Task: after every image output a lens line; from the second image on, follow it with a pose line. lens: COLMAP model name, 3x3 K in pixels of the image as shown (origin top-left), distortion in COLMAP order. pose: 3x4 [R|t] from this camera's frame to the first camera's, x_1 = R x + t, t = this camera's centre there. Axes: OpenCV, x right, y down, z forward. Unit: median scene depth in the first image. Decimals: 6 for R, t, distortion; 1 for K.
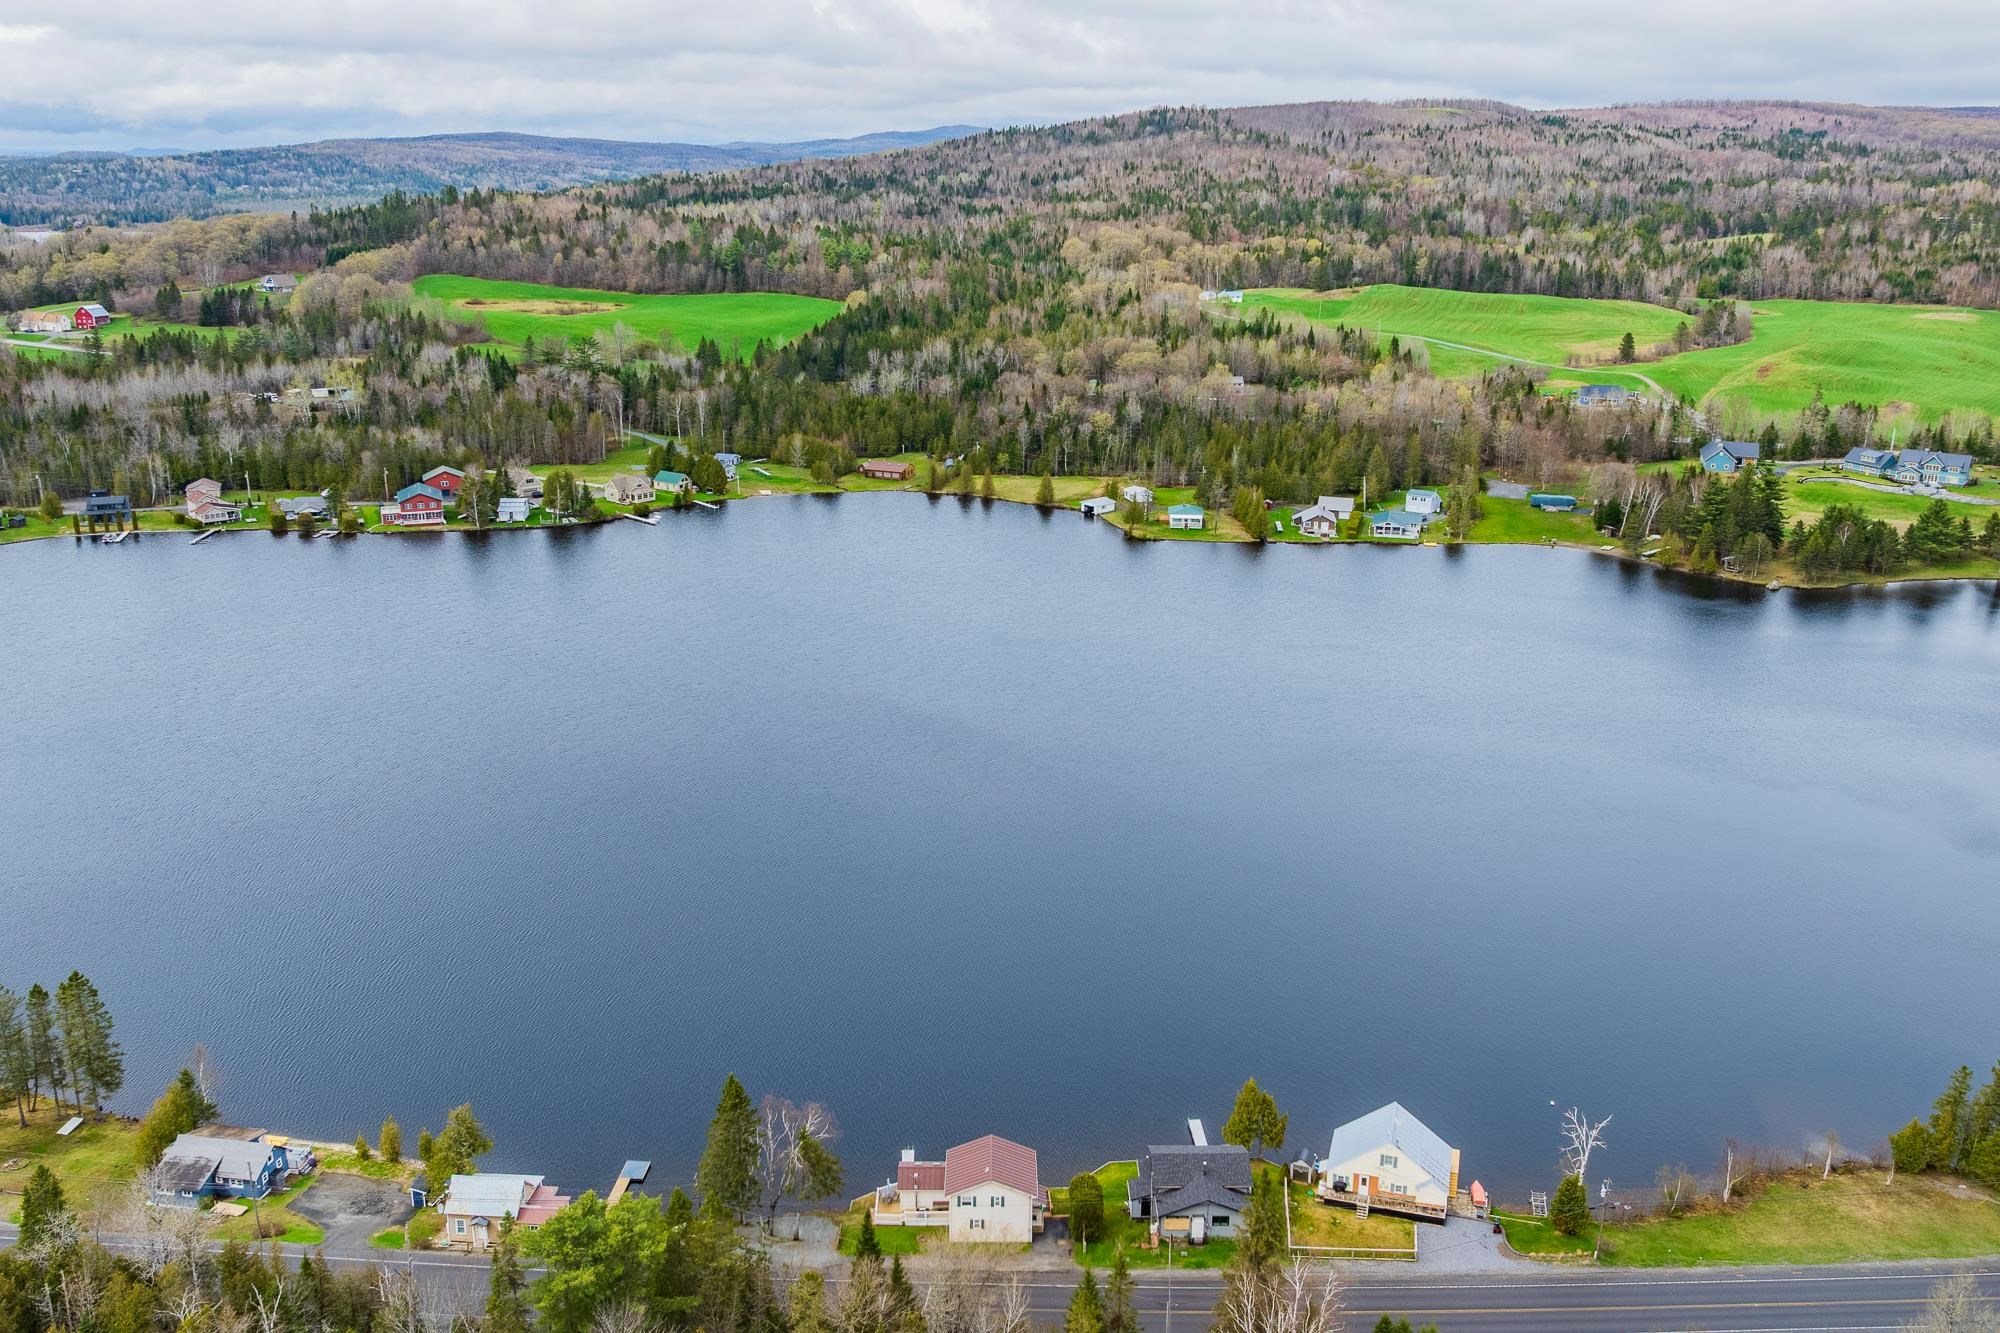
lens RADIAL K [[1659.9, 0, 1015.8], [0, 1659.9, 664.6], [0, 0, 1]] dist [-0.013033, -0.009547]
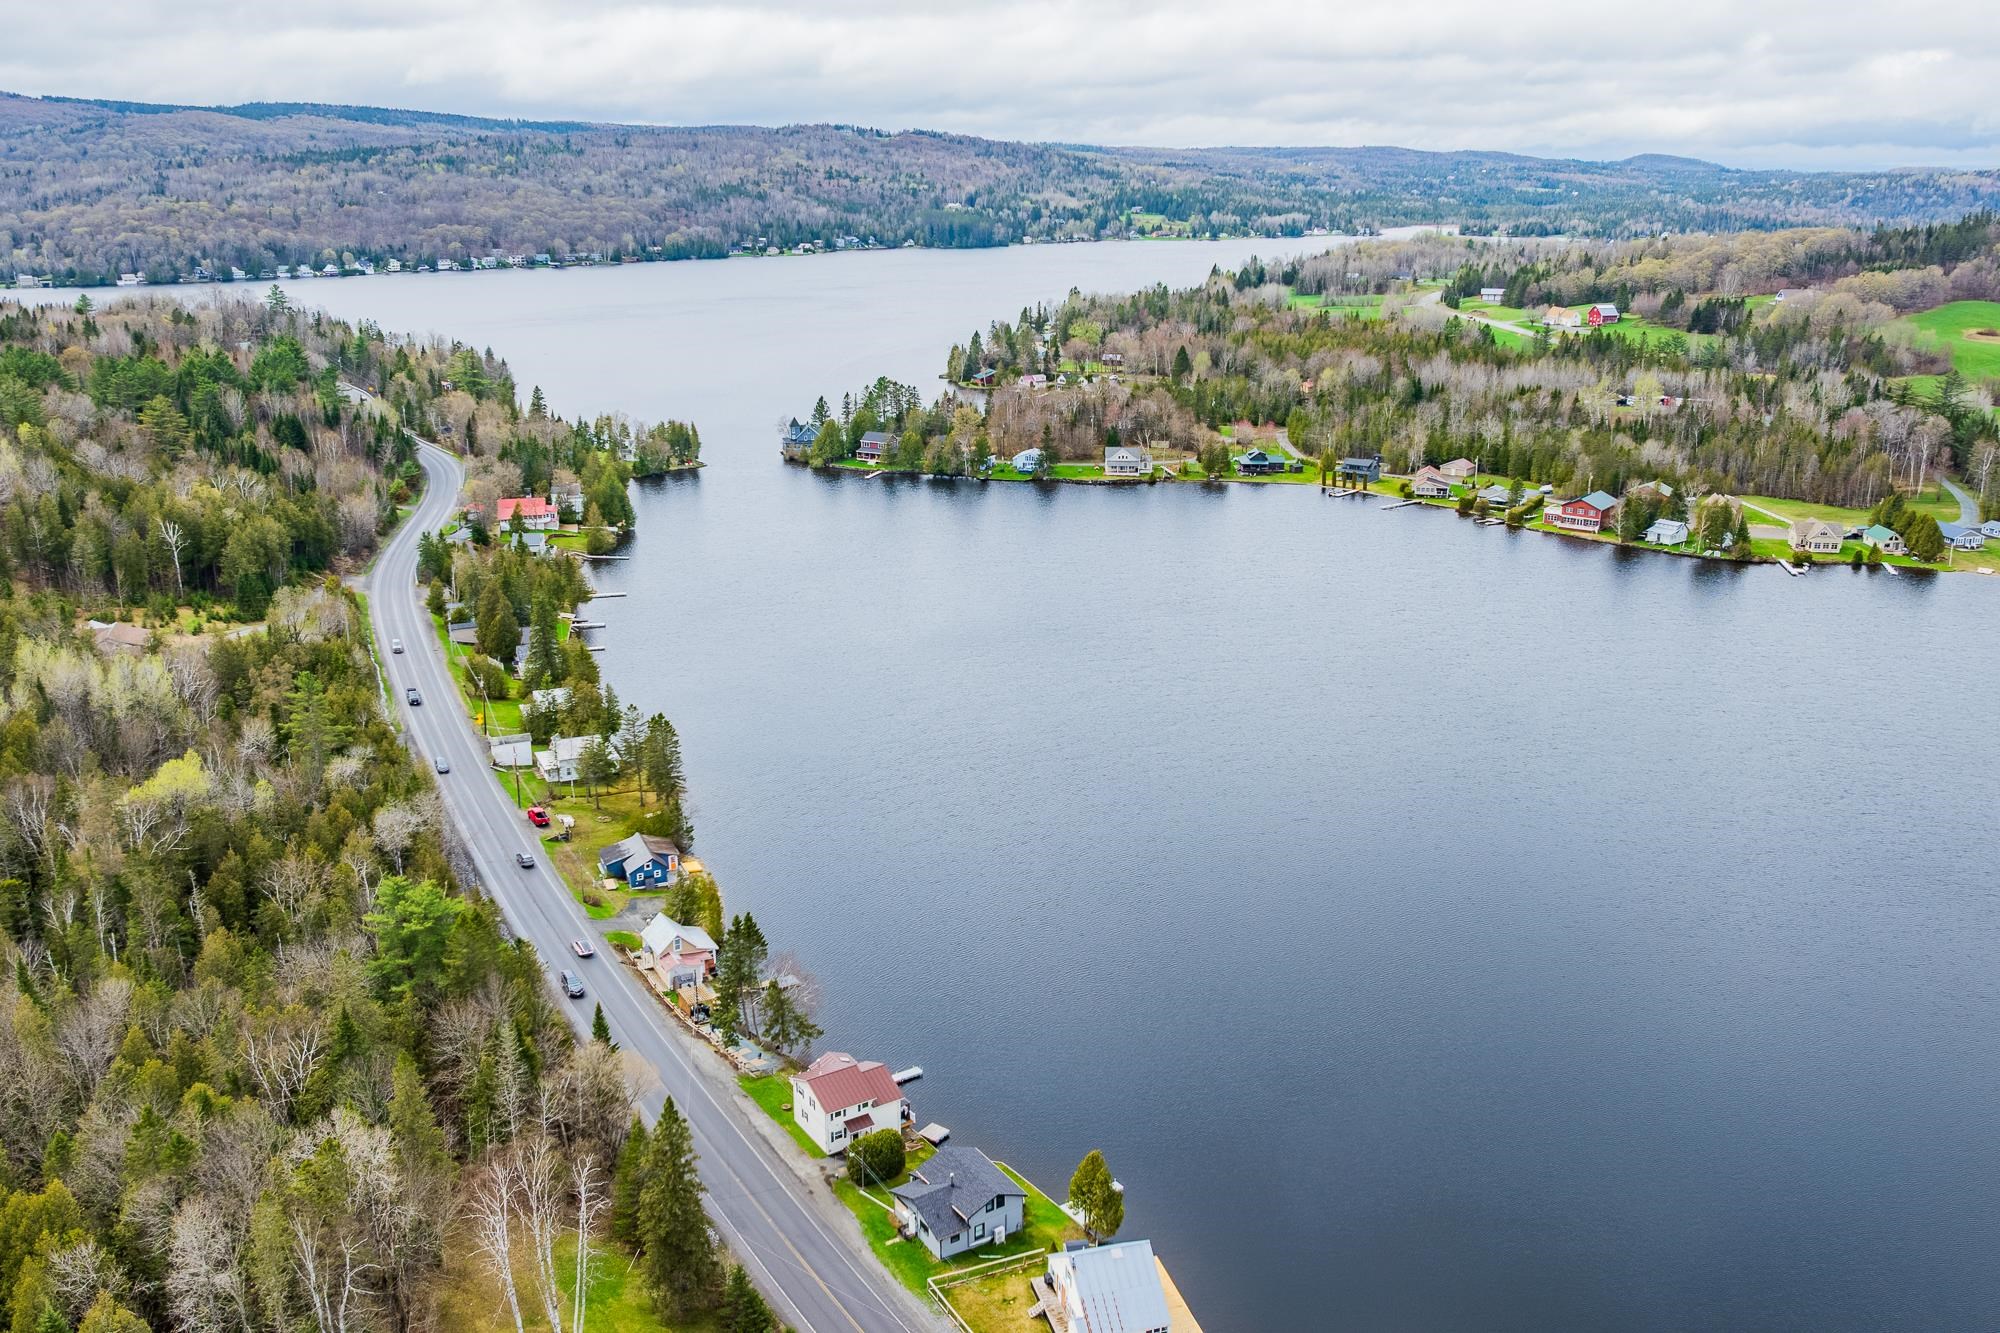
lens RADIAL K [[1659.9, 0, 1015.8], [0, 1659.9, 664.6], [0, 0, 1]] dist [-0.013033, -0.009547]
pose [[0.535526, 0.237649, -0.810392, 0.262674], [-0.244789, 0.962076, 0.120368, -0.037209], [0.808264, 0.133915, 0.573390, 0.127851]]
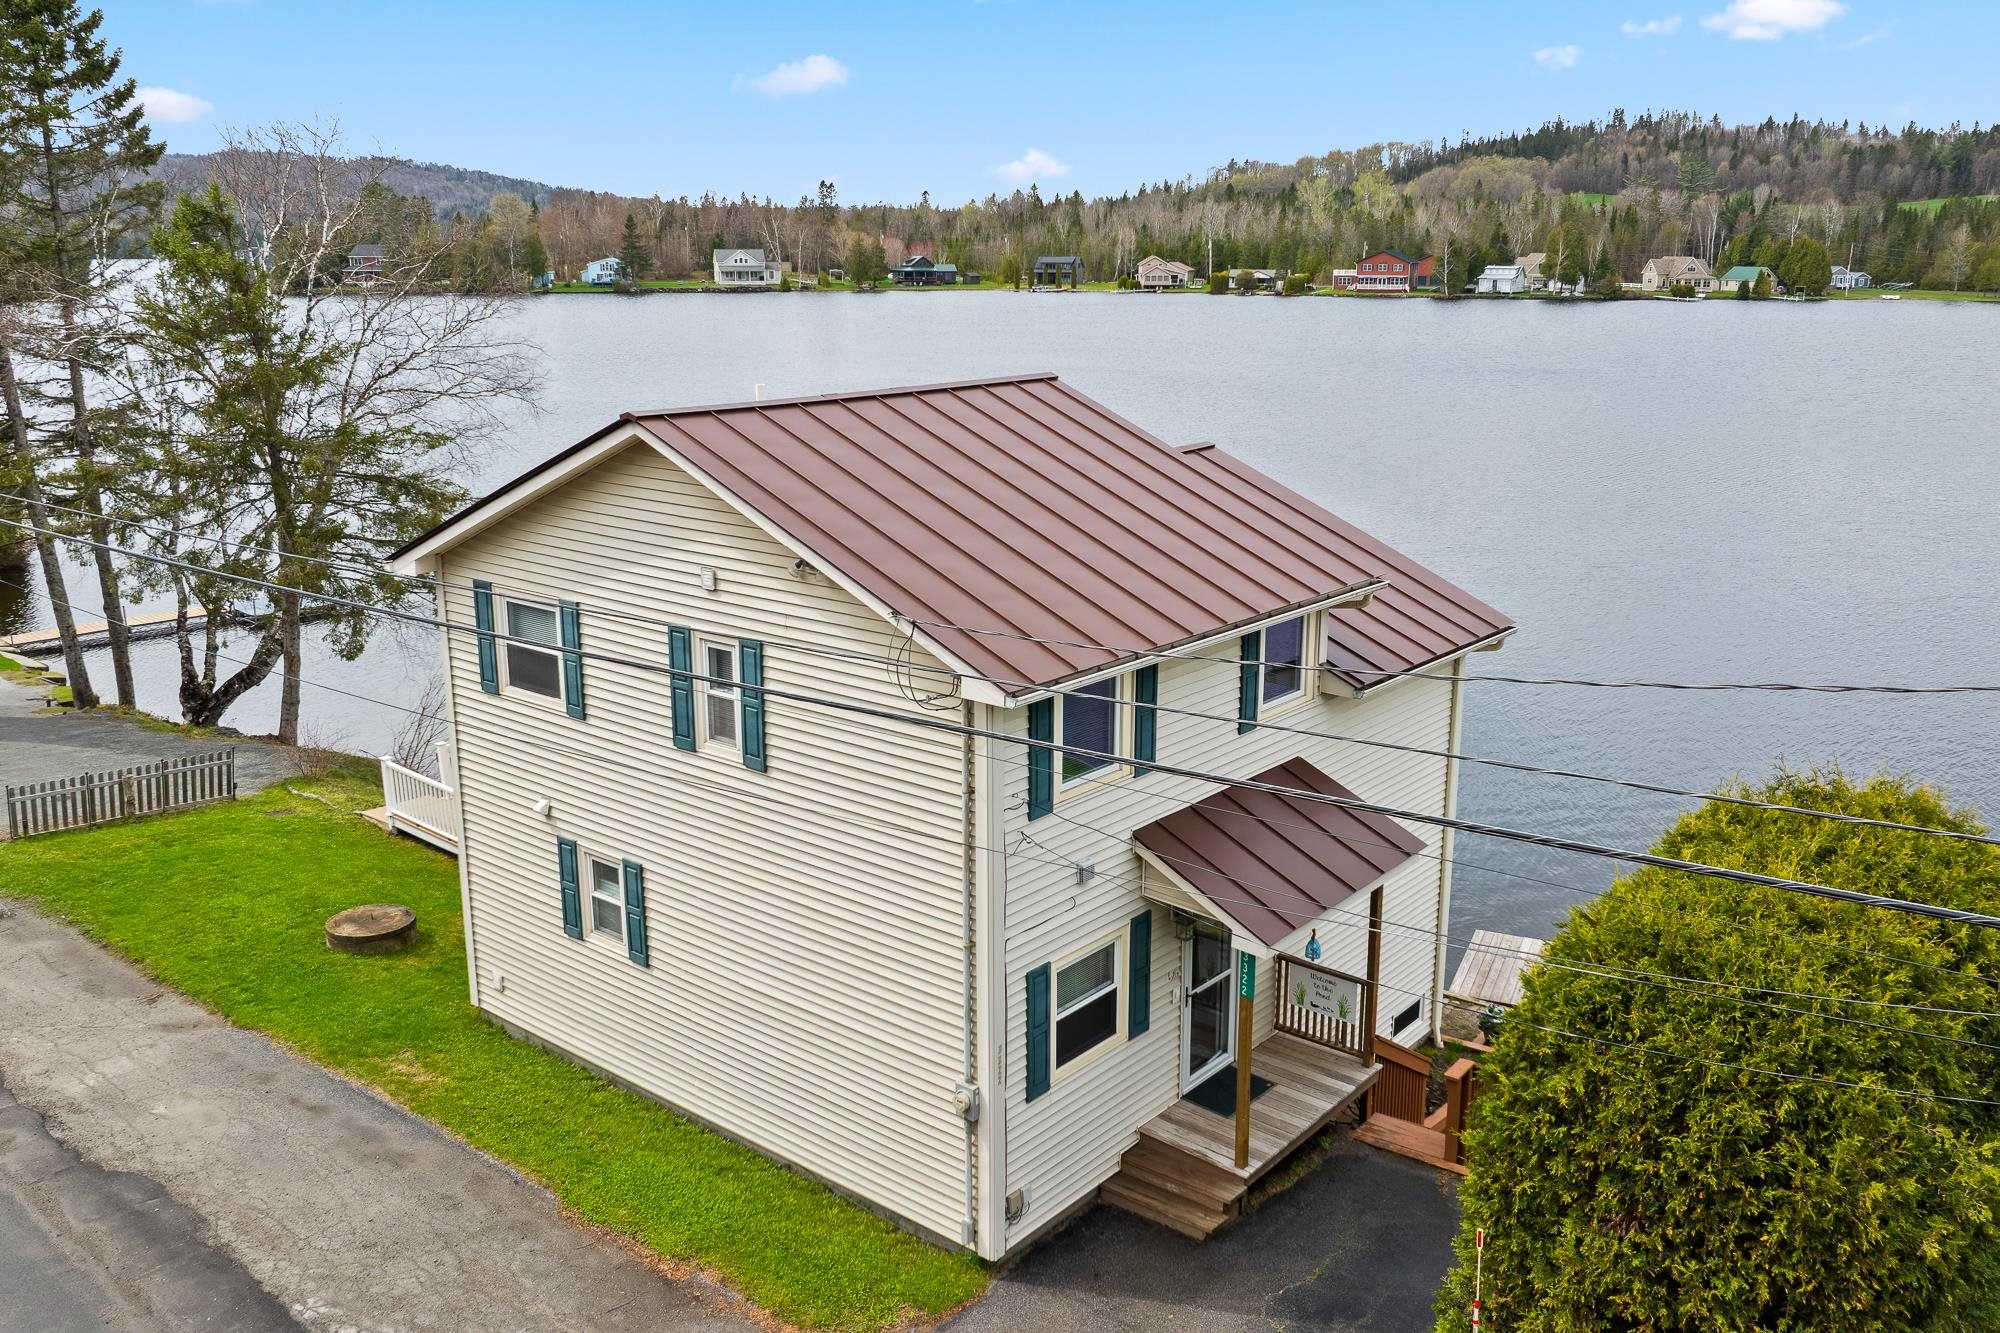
lens RADIAL K [[1659.9, 0, 1015.8], [0, 1659.9, 664.6], [0, 0, 1]] dist [-0.013033, -0.009547]
pose [[0.763205, 0.149166, -0.628703, 0.018191], [-0.183463, 0.982970, 0.010507, 0.093605], [0.619564, 0.107324, 0.777575, 0.275589]]
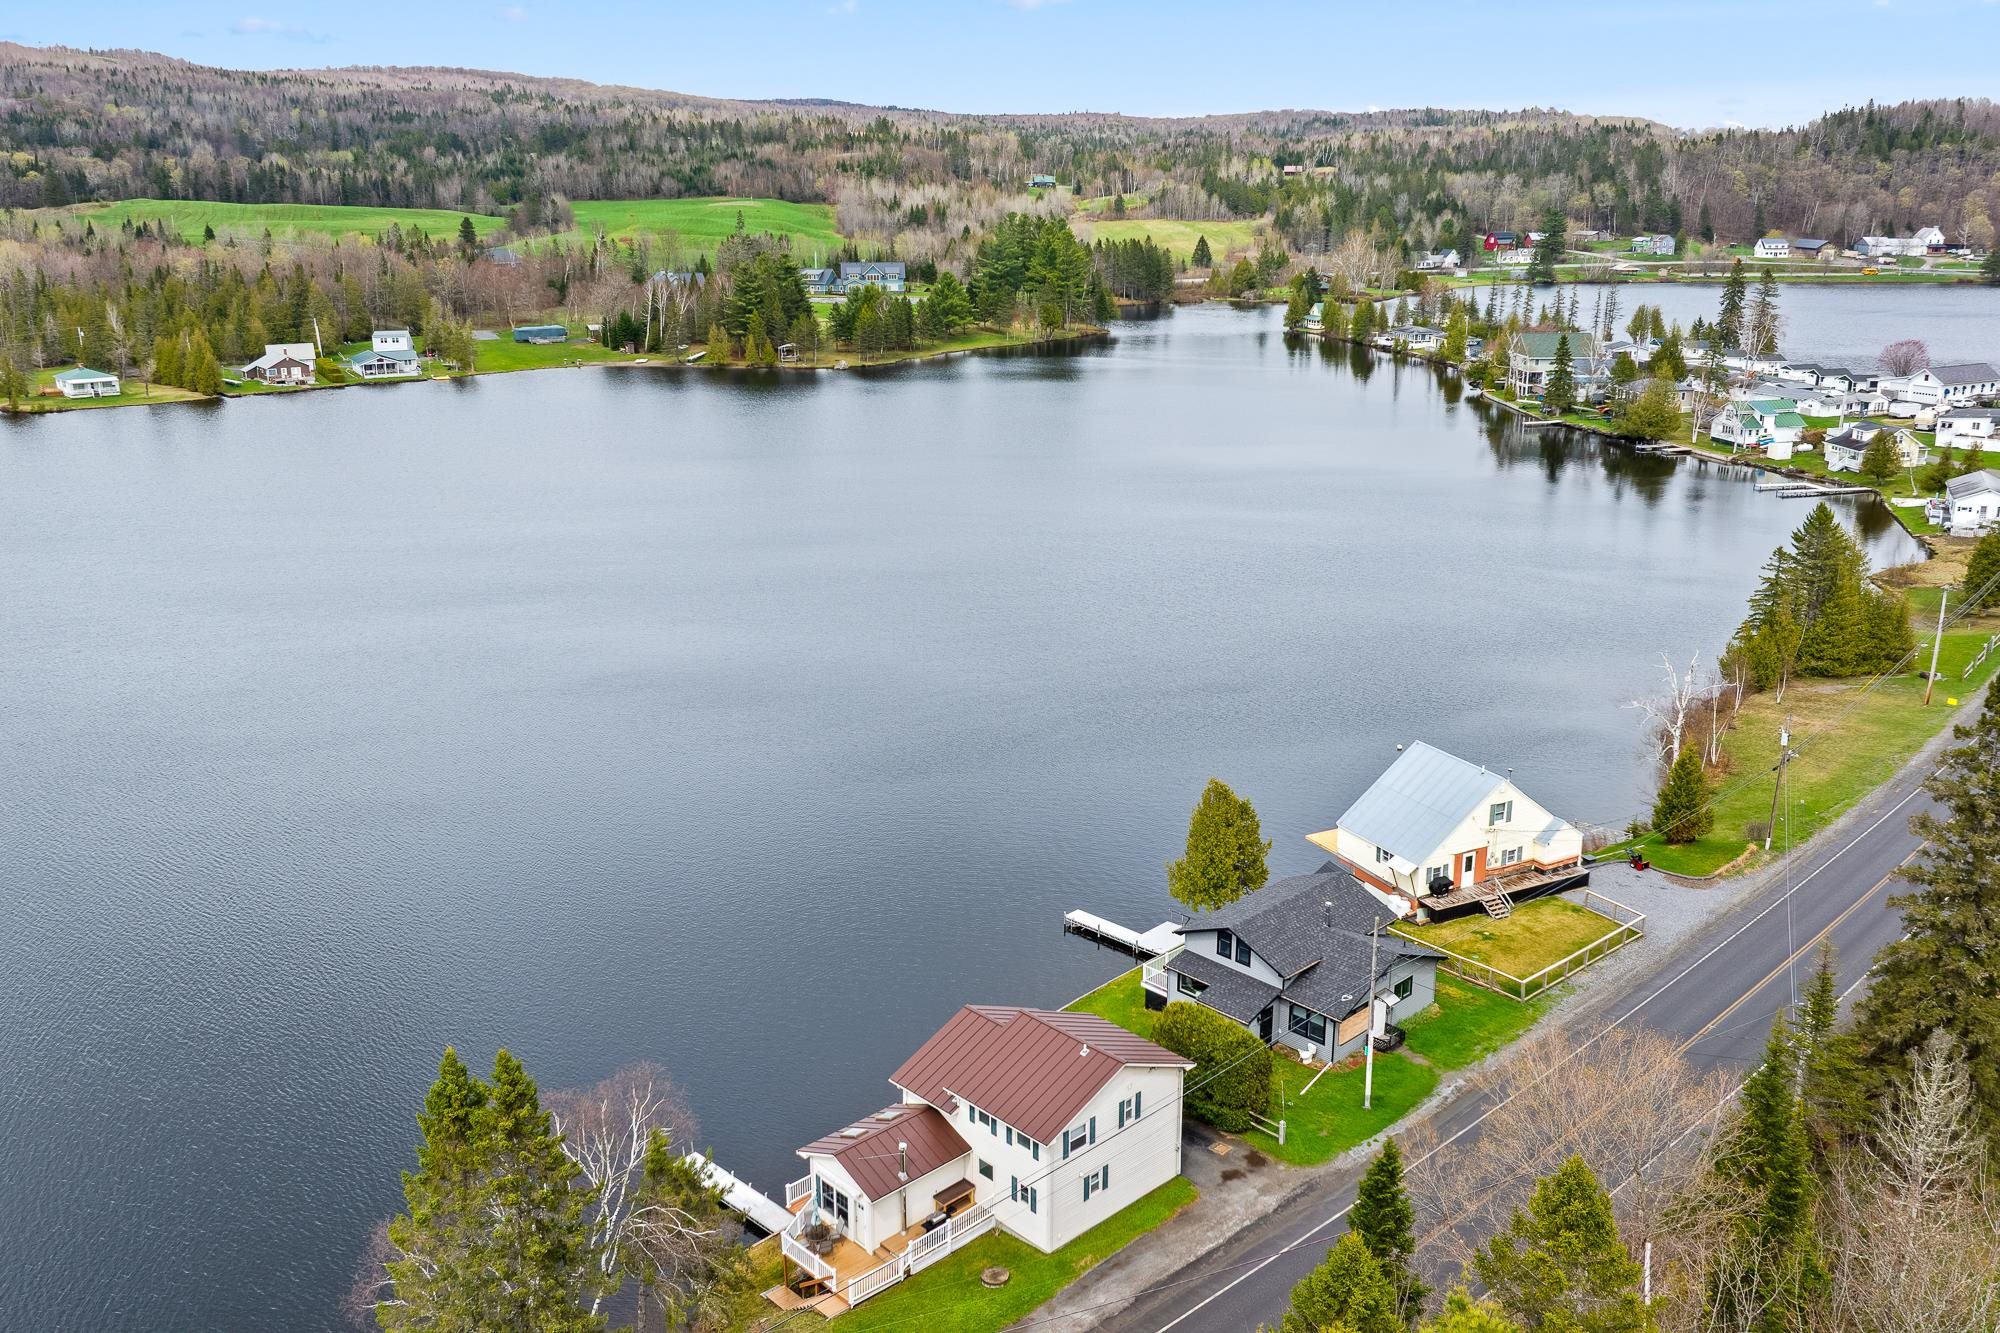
lens RADIAL K [[1659.9, 0, 1015.8], [0, 1659.9, 664.6], [0, 0, 1]] dist [-0.013033, -0.009547]
pose [[0.728000, -0.203008, 0.654831, -0.084021], [0.205617, 0.975836, 0.073933, 0.052082], [-0.654017, 0.080821, 0.752150, 0.204313]]
